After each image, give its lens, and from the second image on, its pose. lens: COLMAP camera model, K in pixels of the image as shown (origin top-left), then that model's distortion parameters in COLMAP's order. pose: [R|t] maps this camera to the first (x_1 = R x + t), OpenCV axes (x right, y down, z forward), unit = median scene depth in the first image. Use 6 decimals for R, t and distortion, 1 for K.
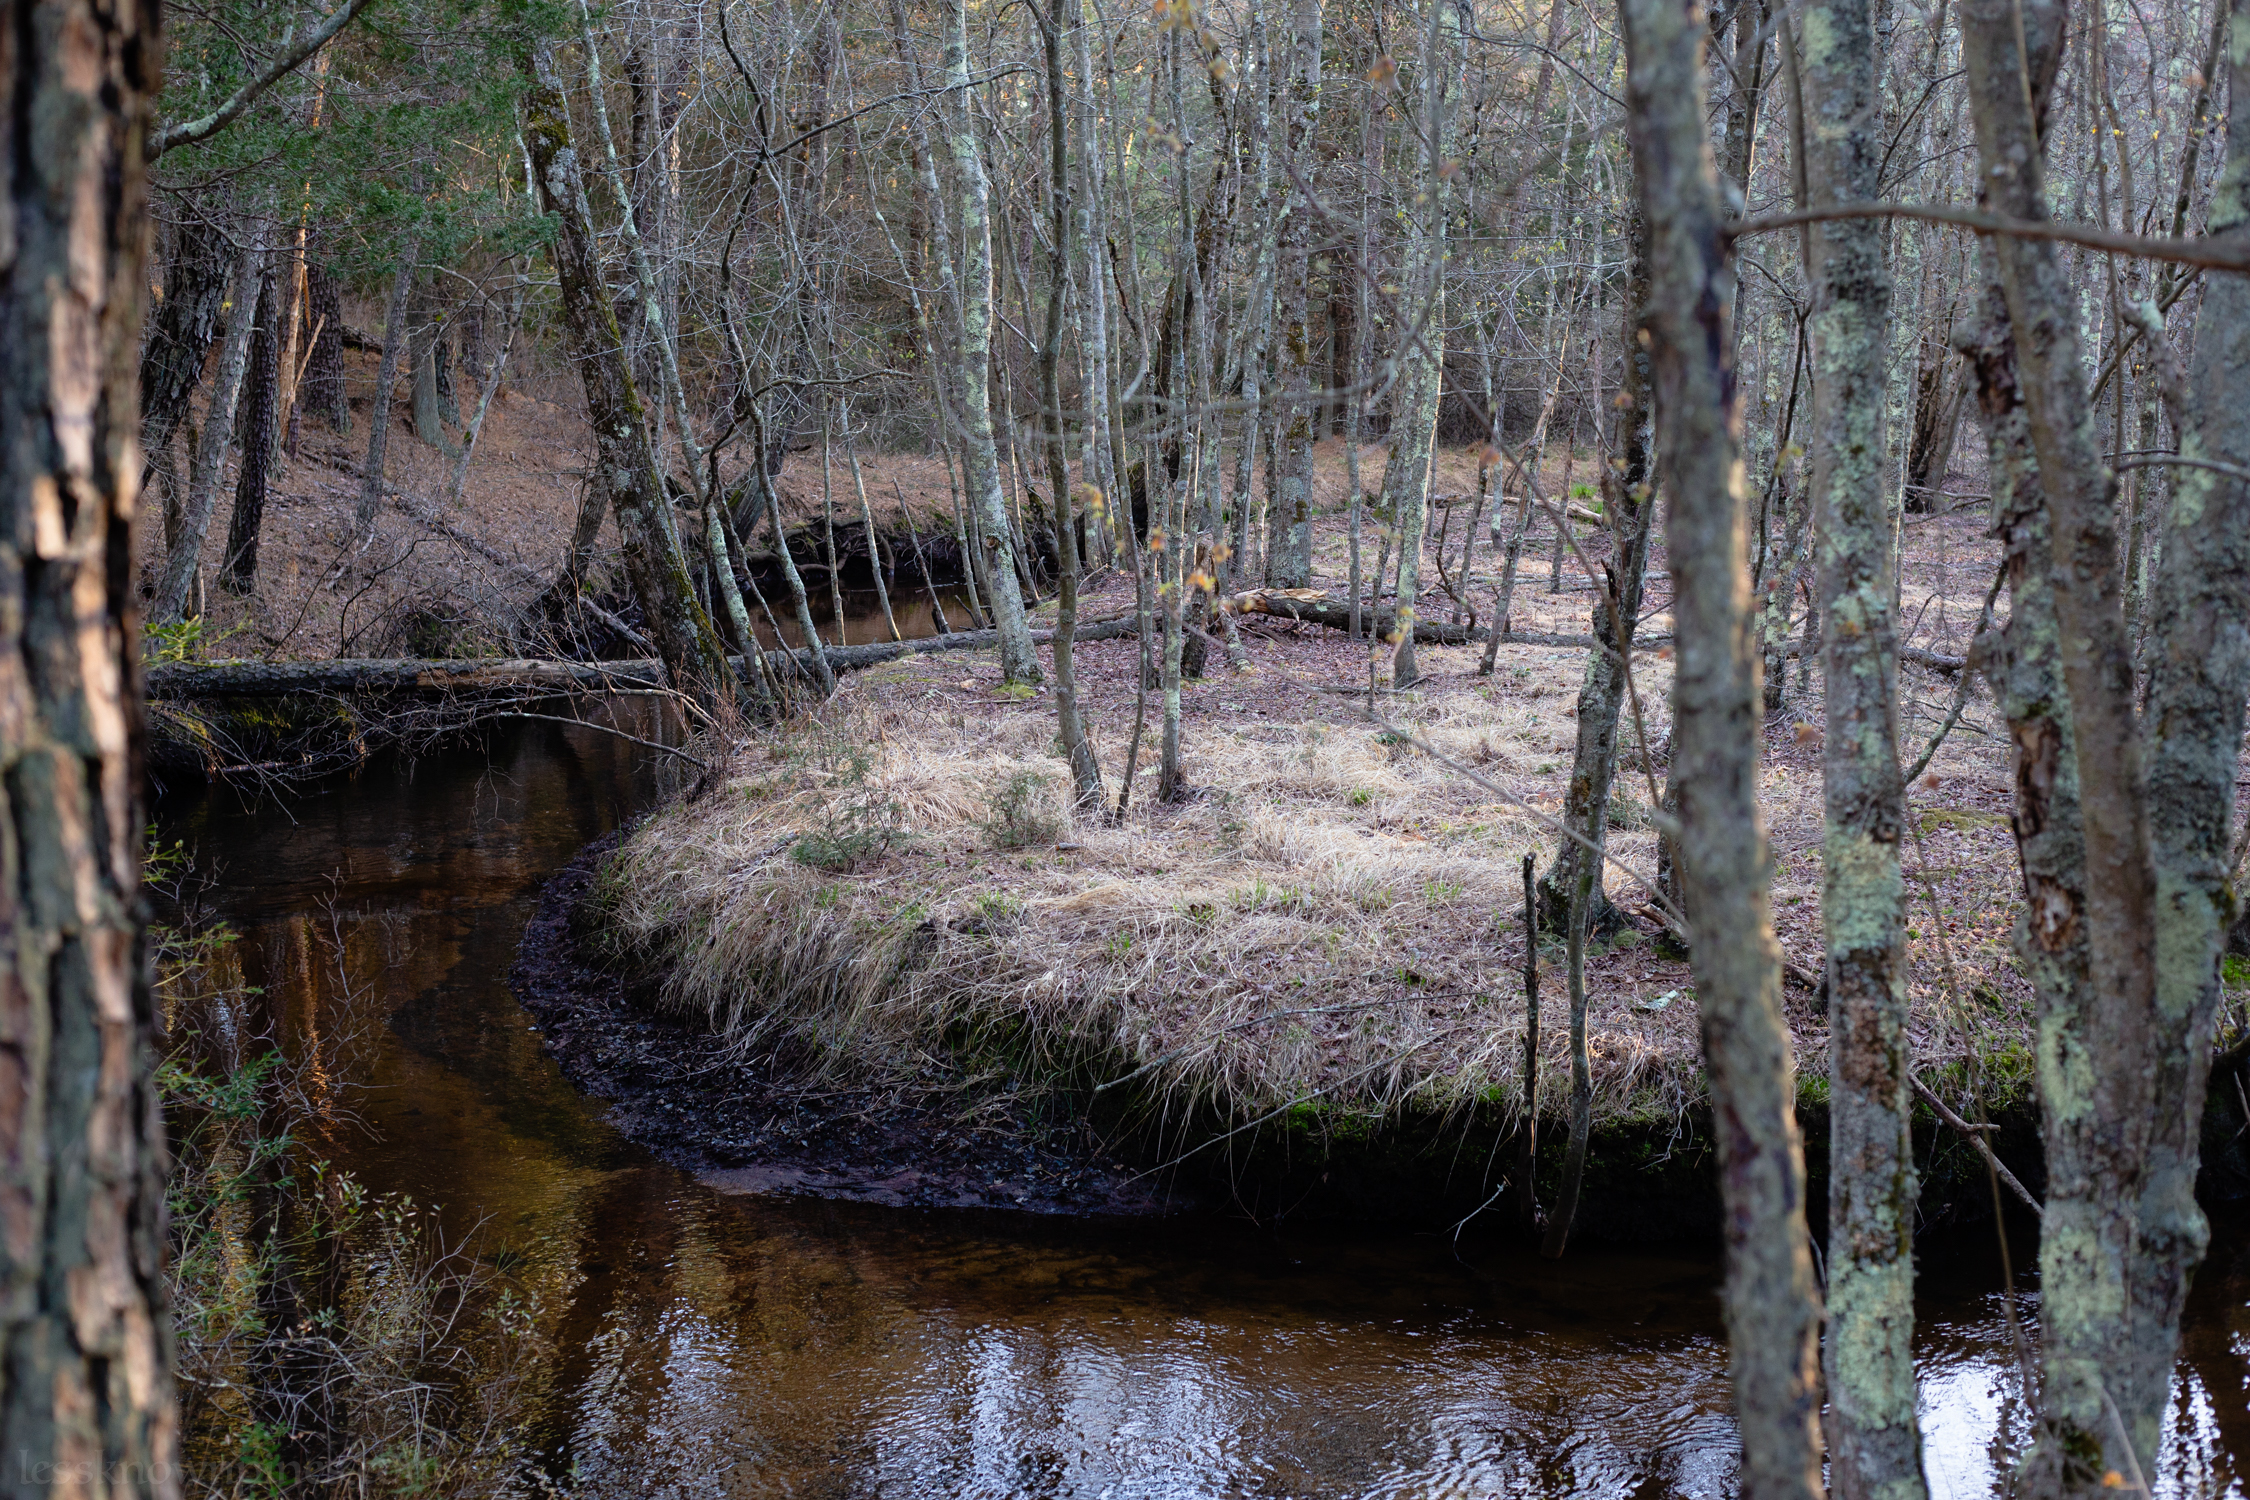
lens RADIAL K [[3305.6, 0, 1124.8], [0, 3305.6, 753.0], [0, 0, 1]] dist [-0.098217, 0.000000]
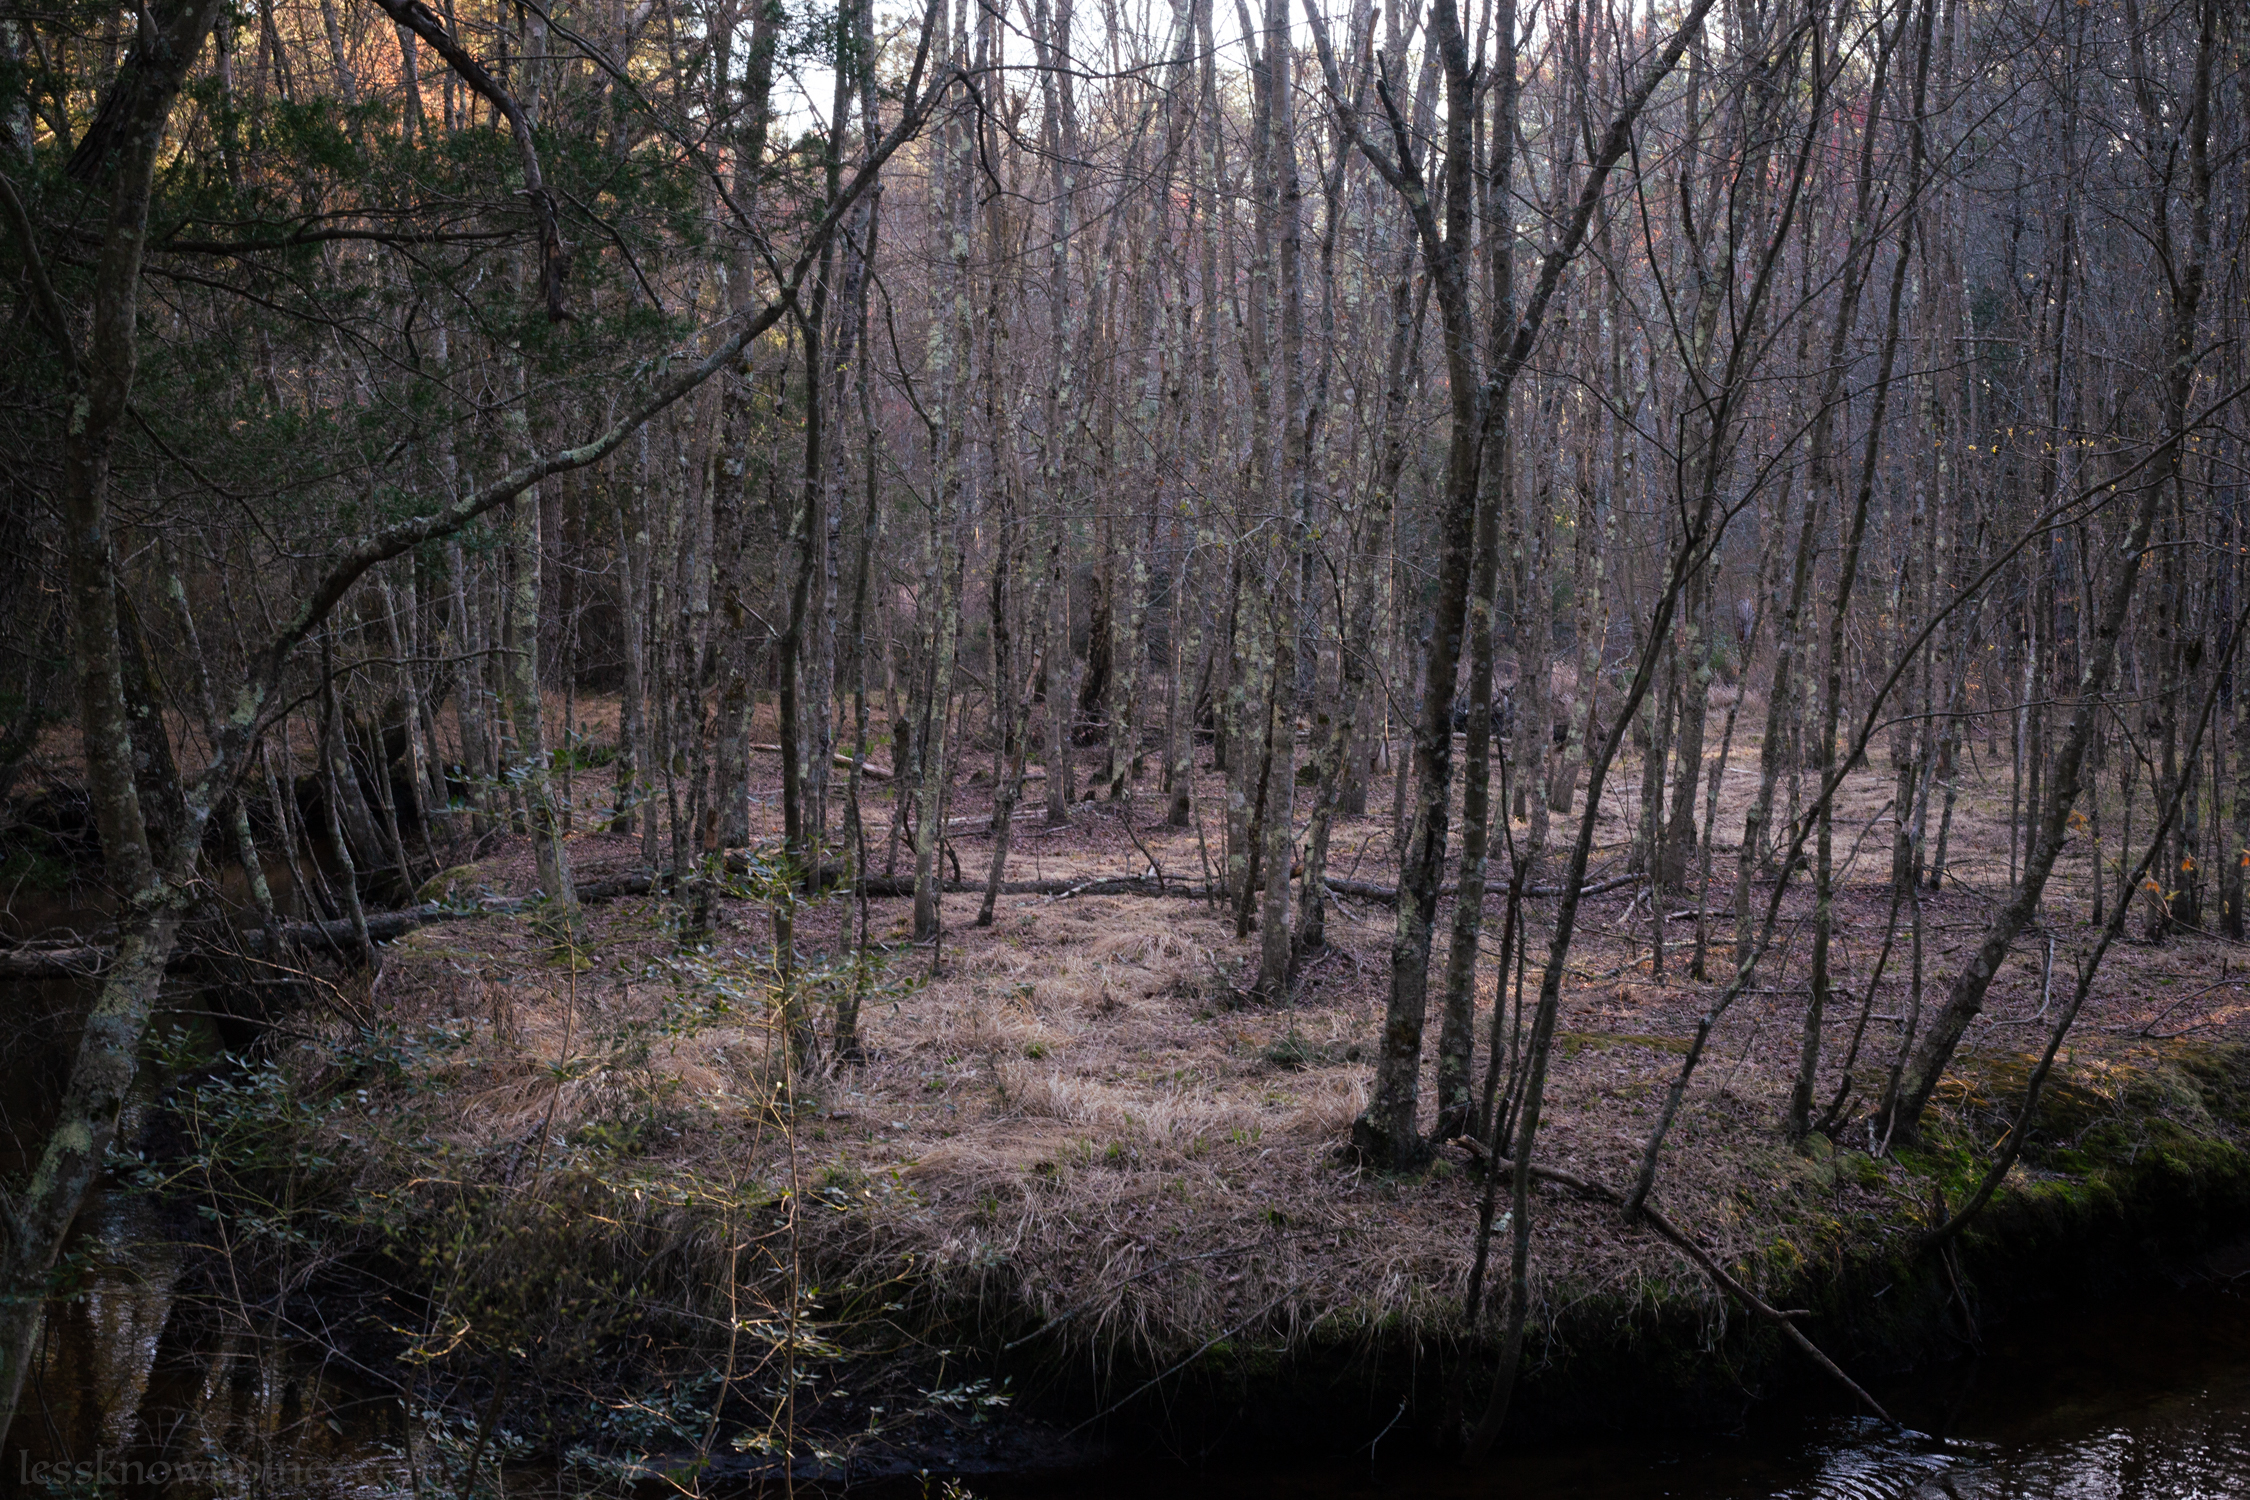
lens RADIAL K [[3305.6, 0, 1124.8], [0, 3305.6, 746.8], [0, 0, 1]] dist [-0.098217, 0.000000]
pose [[0.944849, -0.025927, 0.326479, -0.307822], [0.048997, 0.996833, -0.062638, -0.019969], [-0.323821, 0.075180, 0.943127, -0.003135]]
